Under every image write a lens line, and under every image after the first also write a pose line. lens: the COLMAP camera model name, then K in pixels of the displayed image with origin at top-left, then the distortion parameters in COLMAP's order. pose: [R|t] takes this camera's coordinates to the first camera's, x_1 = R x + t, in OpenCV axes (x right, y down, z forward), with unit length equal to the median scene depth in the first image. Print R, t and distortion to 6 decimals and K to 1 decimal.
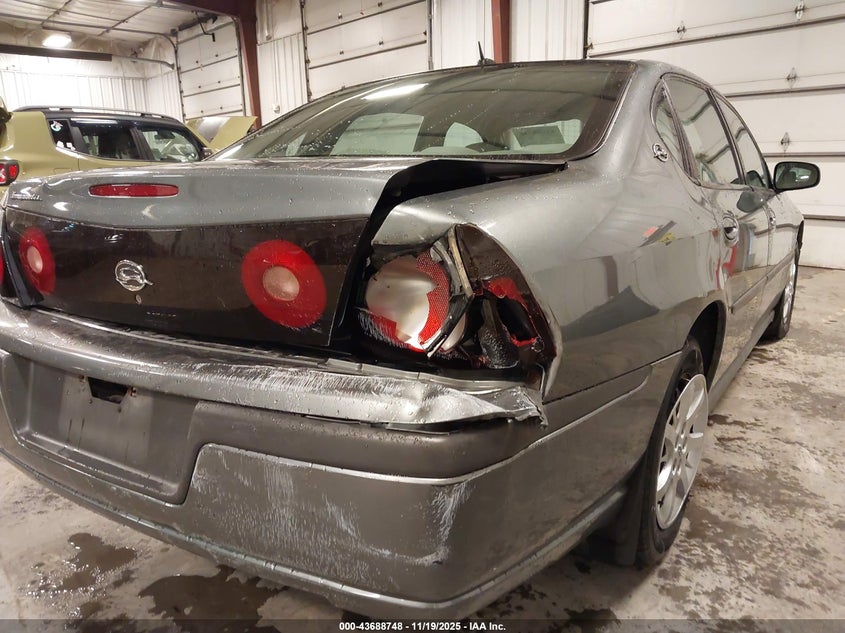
lens RADIAL K [[680.3, 0, 422.5], [0, 680.3, 316.5], [0, 0, 1]] dist [0.001980, 0.003091]
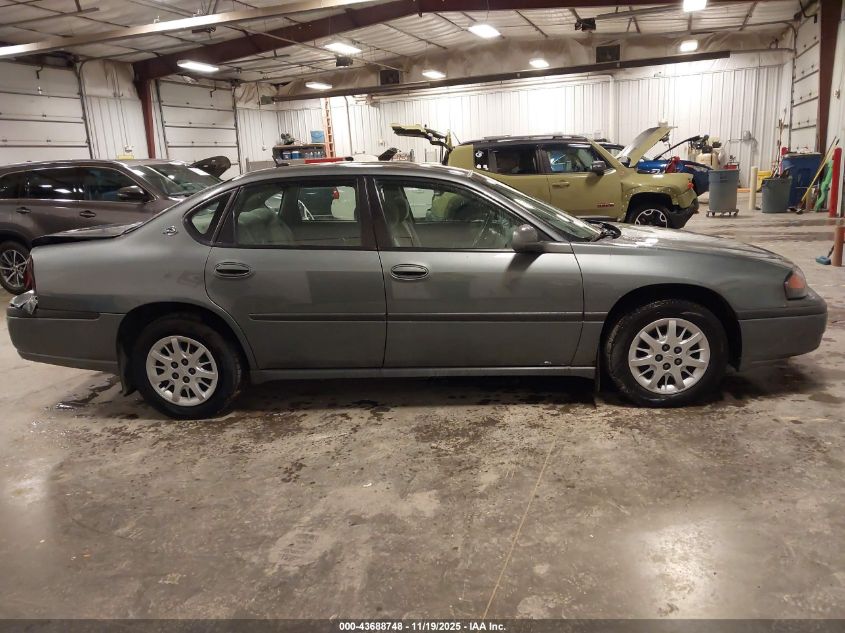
lens RADIAL K [[664.3, 0, 422.5], [0, 664.3, 316.5], [0, 0, 1]] dist [0.041621, -0.003699]
pose [[0.502643, 0.192043, -0.842893, 1.303000], [-0.154057, 0.979305, 0.131254, -0.189172], [0.850656, 0.063880, 0.521827, 0.281586]]
